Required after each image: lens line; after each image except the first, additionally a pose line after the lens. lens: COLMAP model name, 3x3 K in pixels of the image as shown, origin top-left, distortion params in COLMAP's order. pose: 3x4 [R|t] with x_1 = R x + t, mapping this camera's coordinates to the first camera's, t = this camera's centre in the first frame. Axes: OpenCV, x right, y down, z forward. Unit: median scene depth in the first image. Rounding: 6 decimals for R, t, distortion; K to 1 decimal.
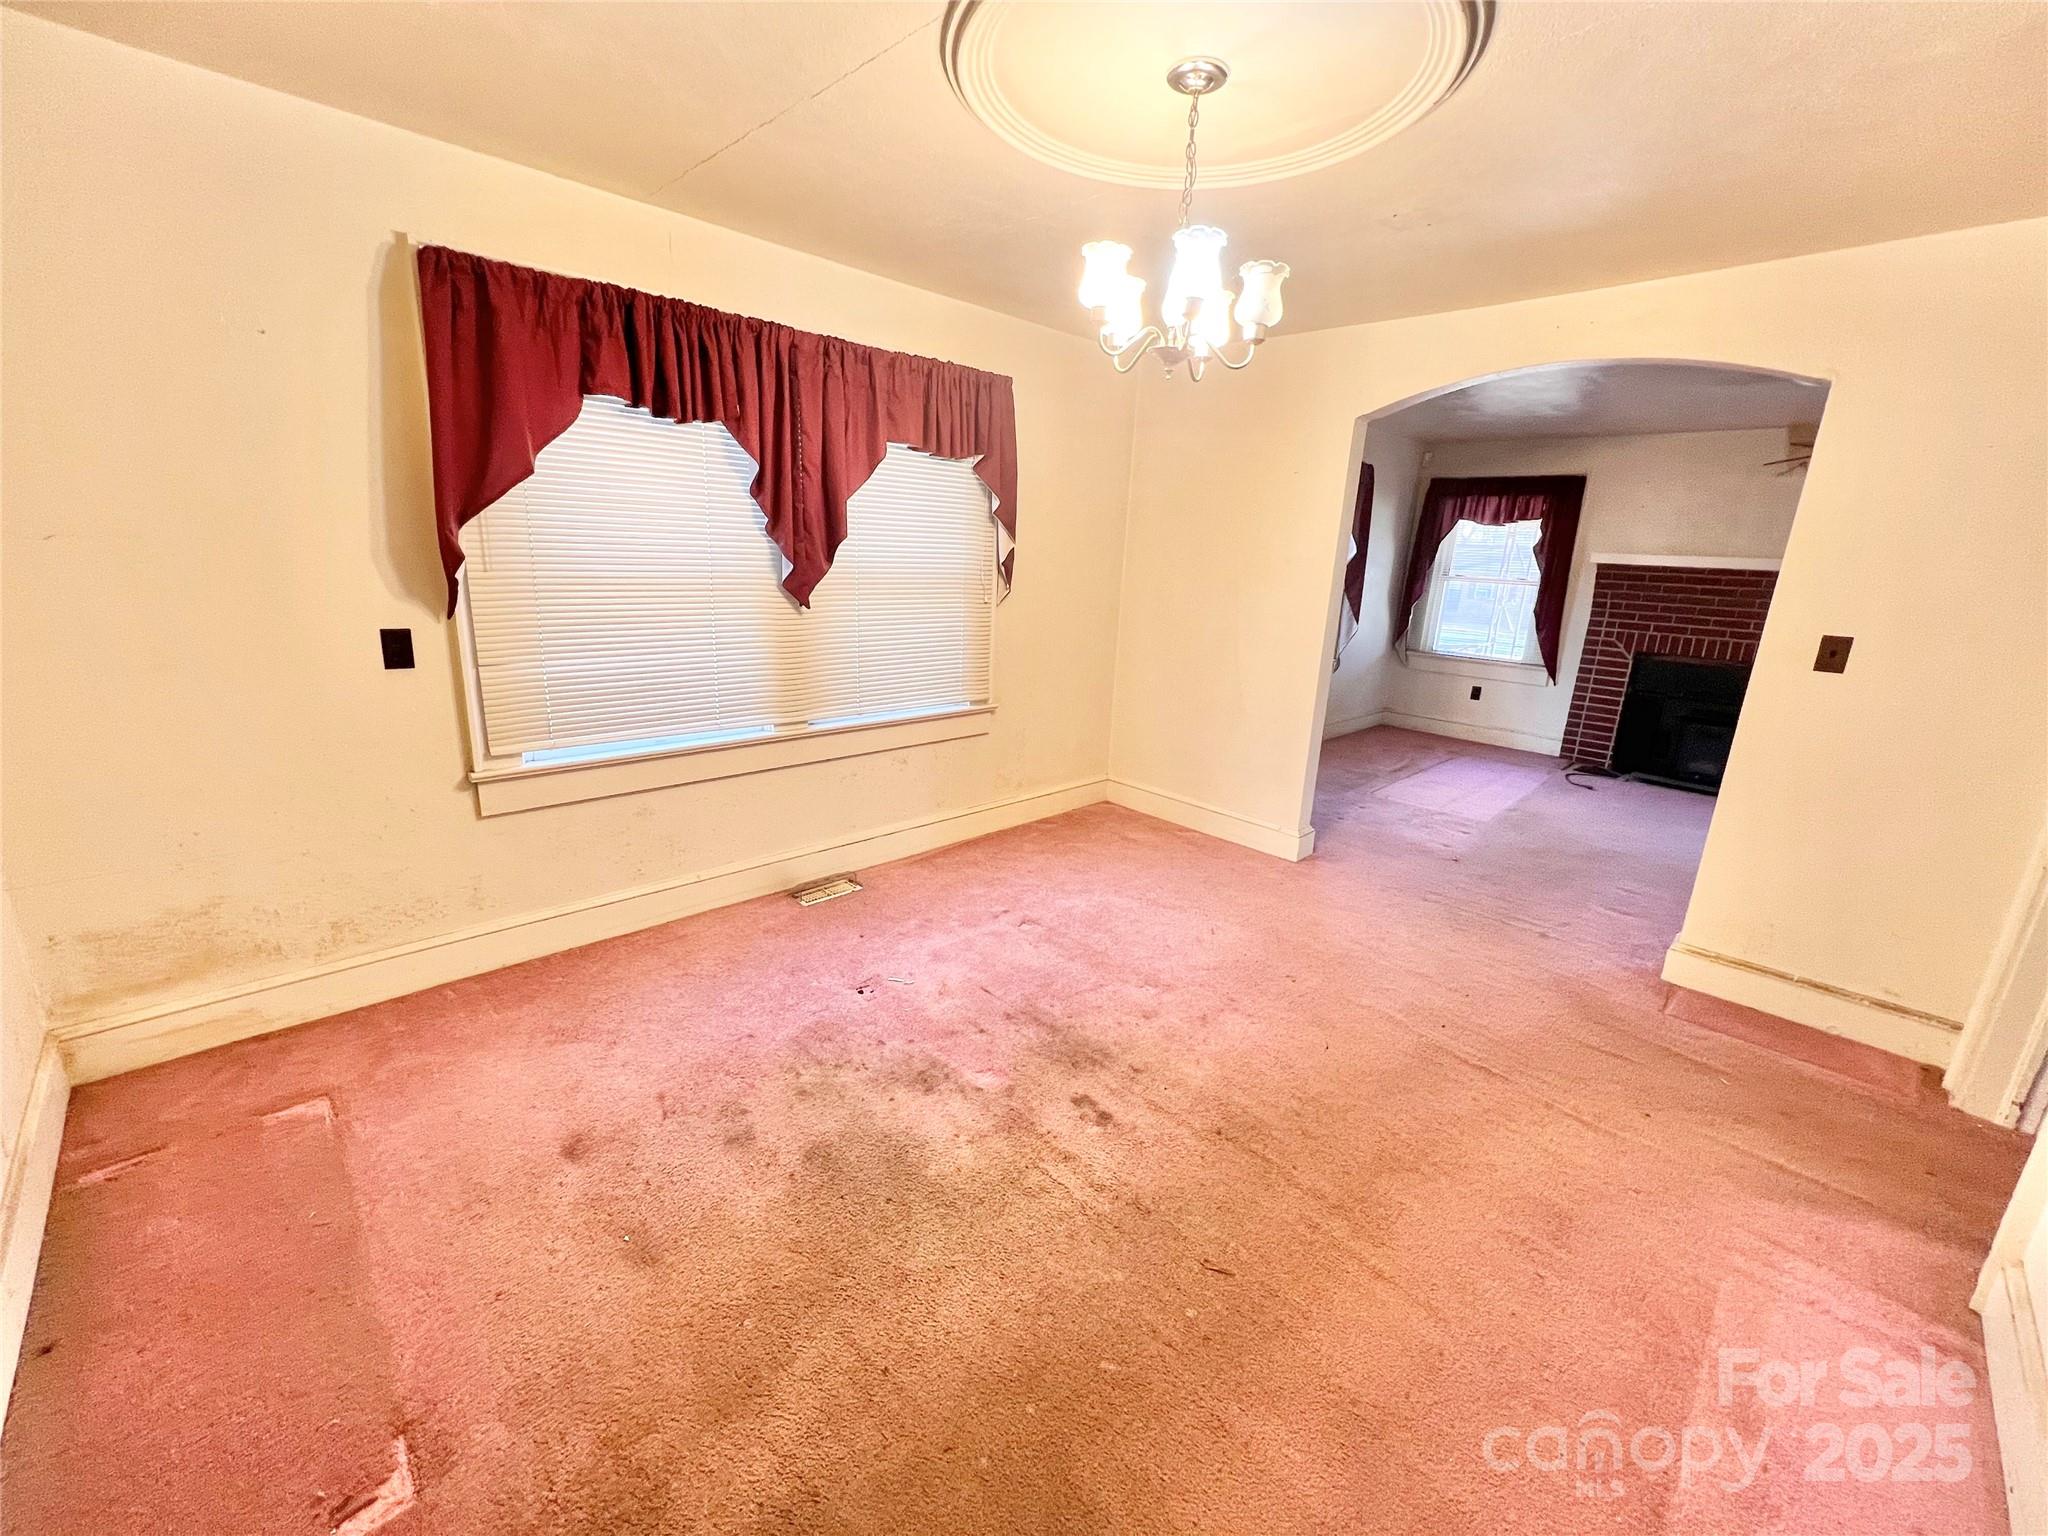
lens RADIAL K [[816.4, 0, 1020.2], [0, 816.4, 759.1], [0, 0, 1]] dist [-0.007487, 0.000210]
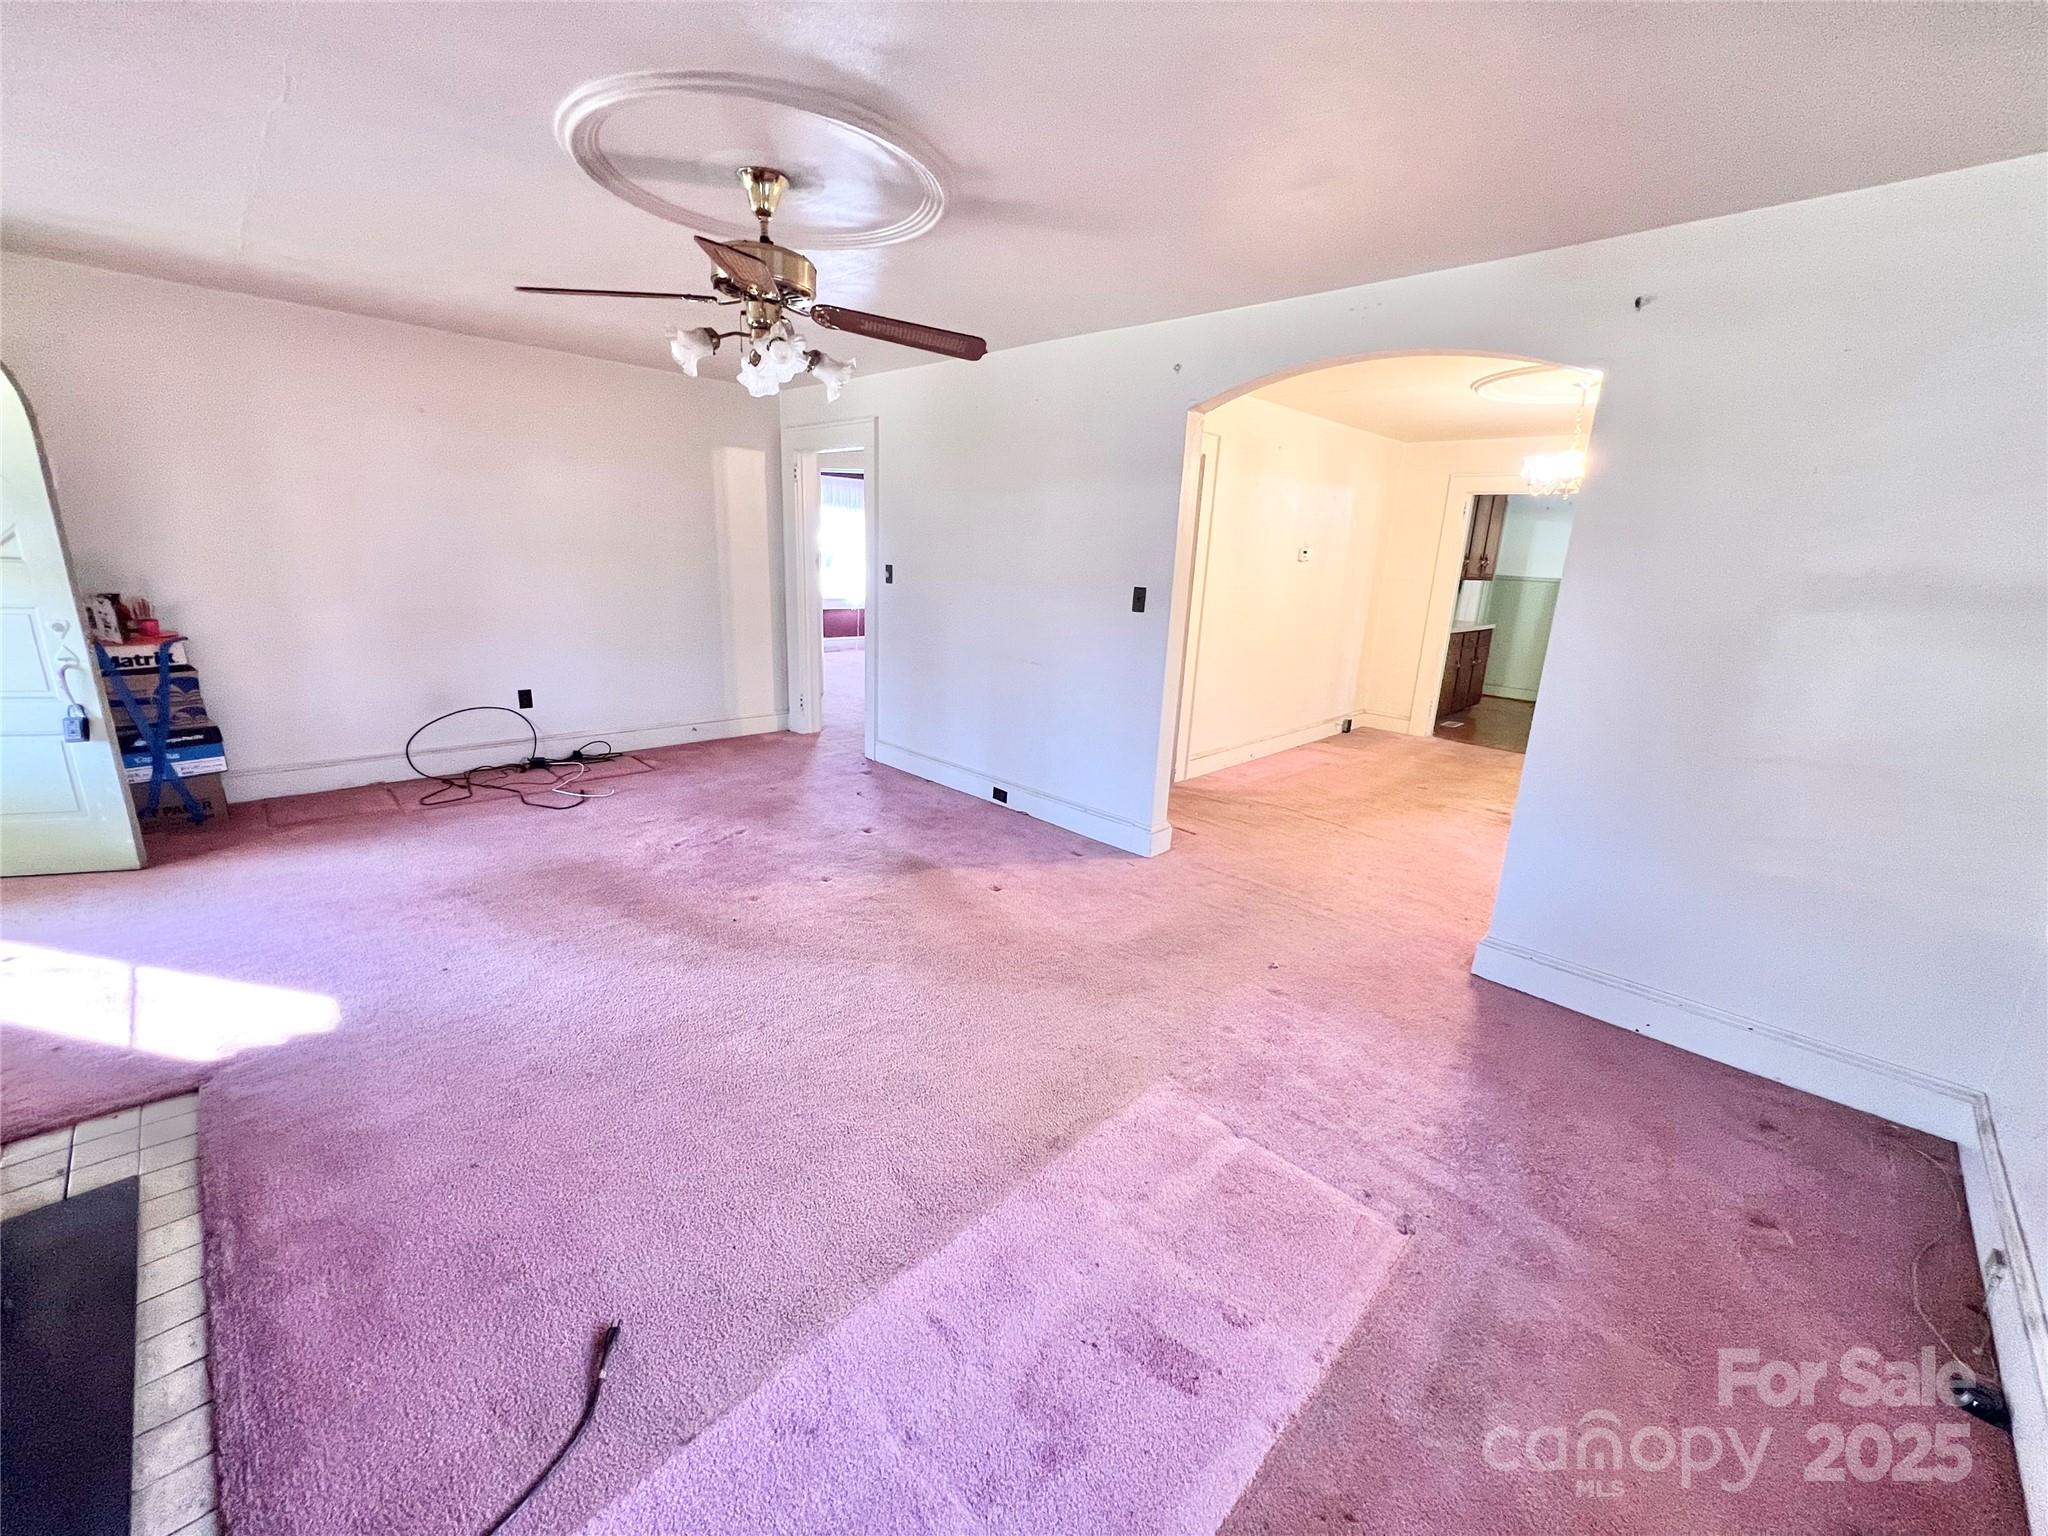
lens RADIAL K [[816.4, 0, 1015.9], [0, 816.4, 773.1], [0, 0, 1]] dist [-0.007487, 0.000210]
pose [[-0.996008, -0.083821, -0.030705, 1.157602], [-0.087845, 0.859148, 0.504131, -0.534797], [-0.015877, 0.504816, -0.863081, 2.250531]]
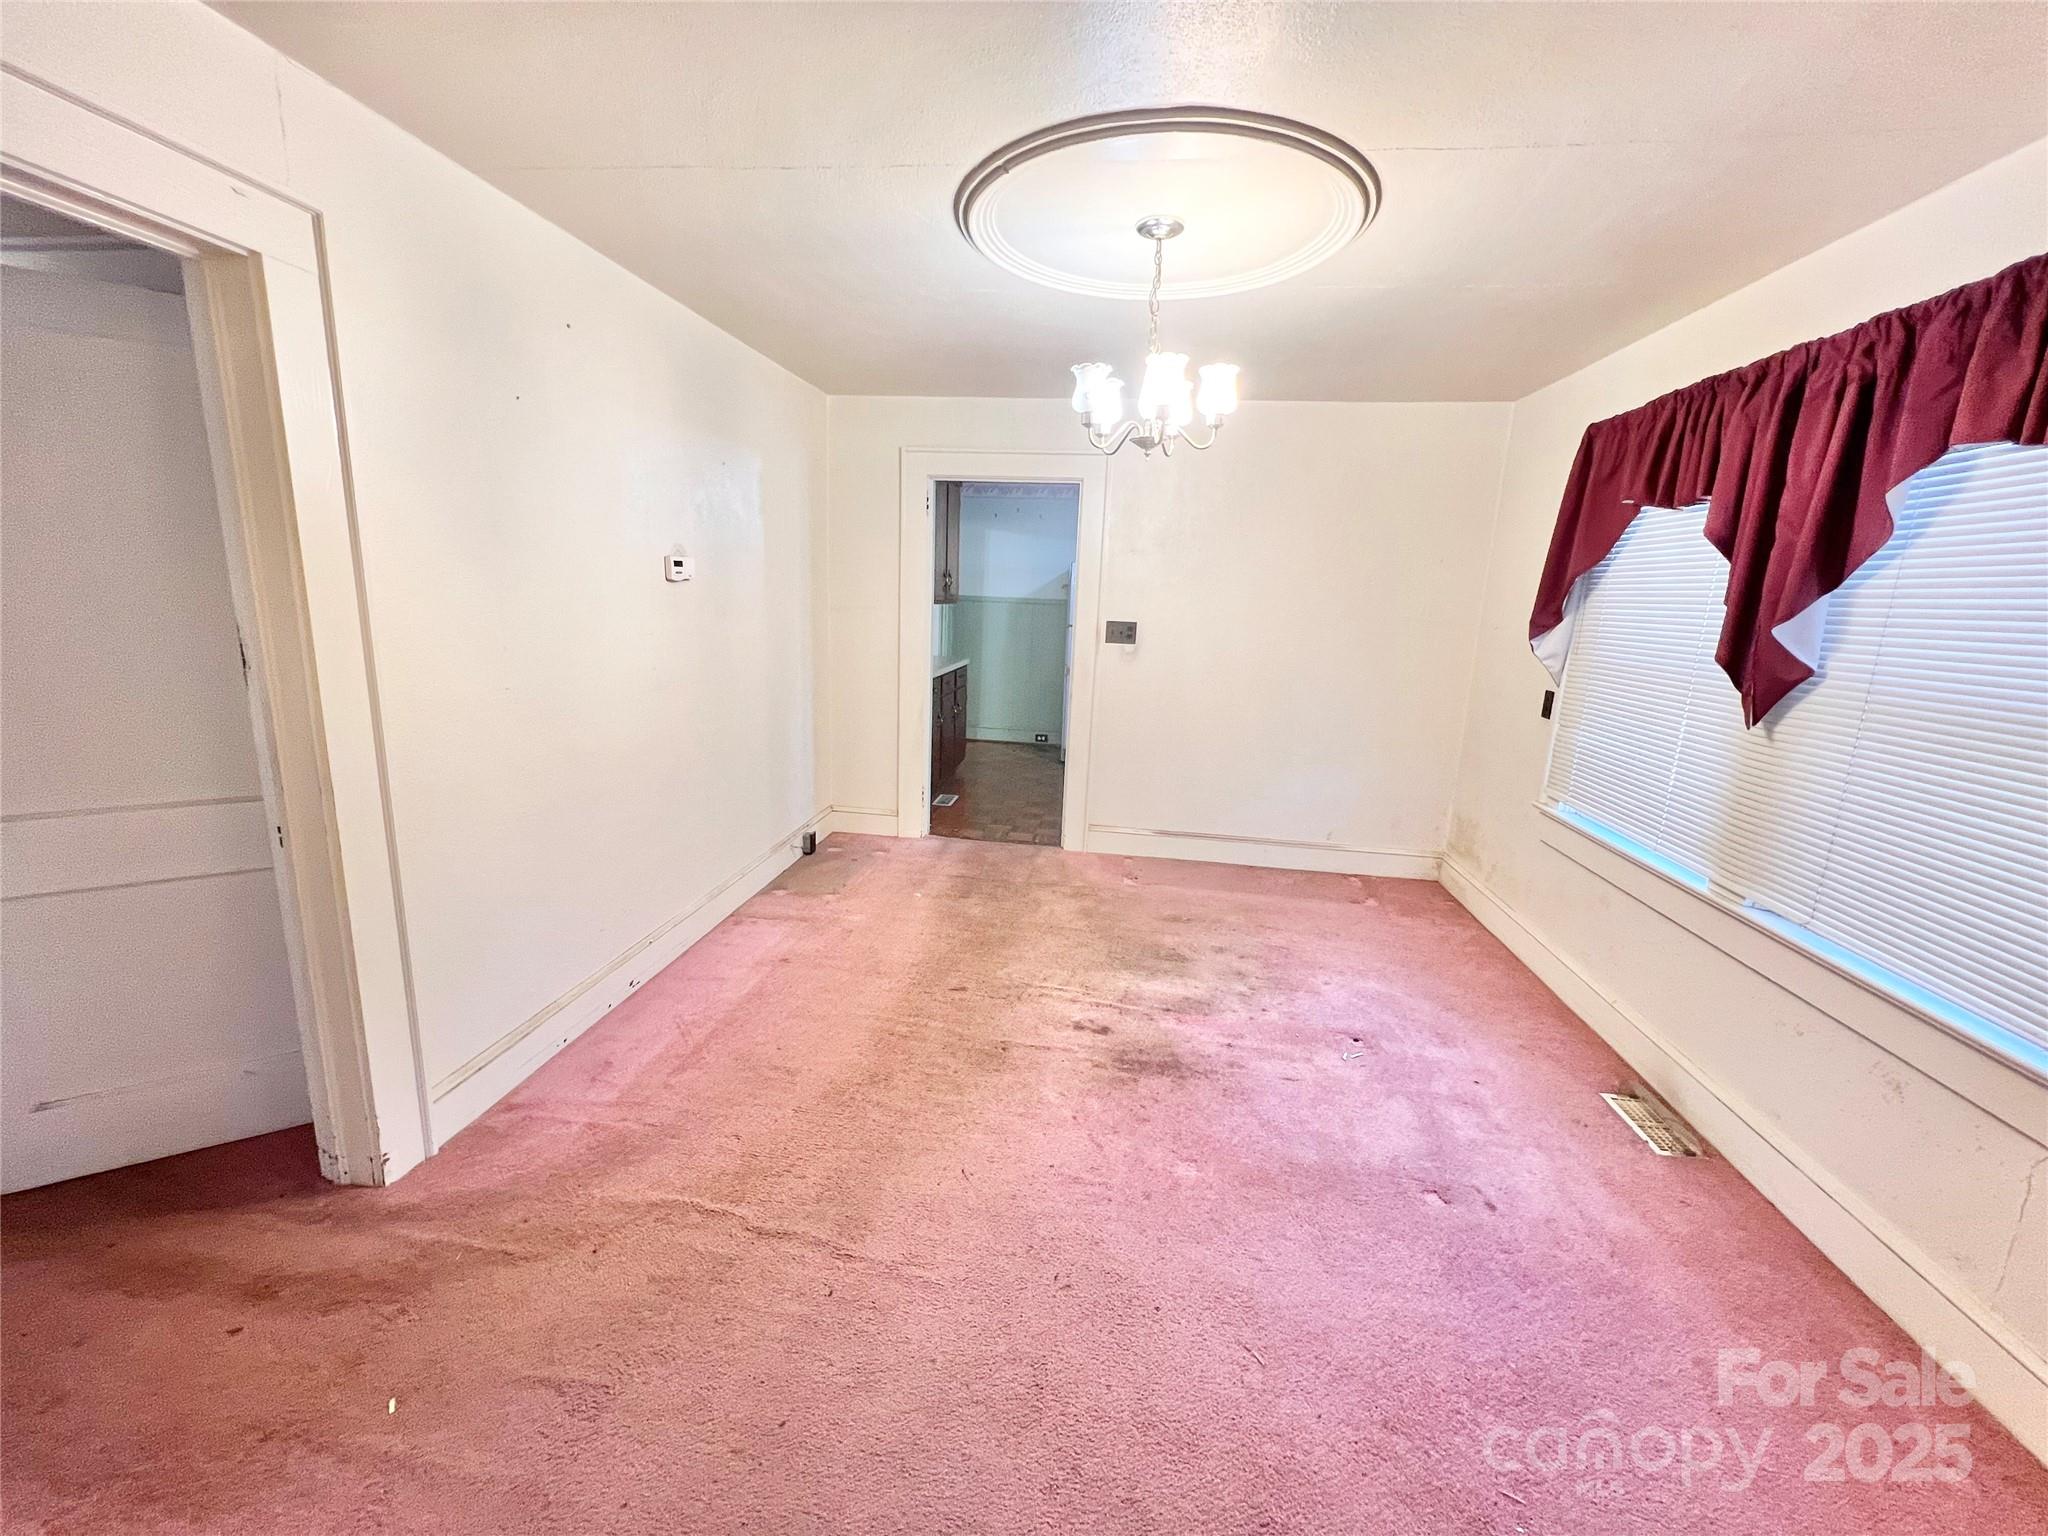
lens RADIAL K [[816.4, 0, 1021.9], [0, 816.4, 765.7], [0, 0, 1]] dist [-0.007487, 0.000210]
pose [[-0.785112, 0.052013, -0.617166, 0.718487], [-0.234999, 0.896937, 0.374539, -0.299297], [0.573040, 0.439089, -0.691973, 1.254806]]
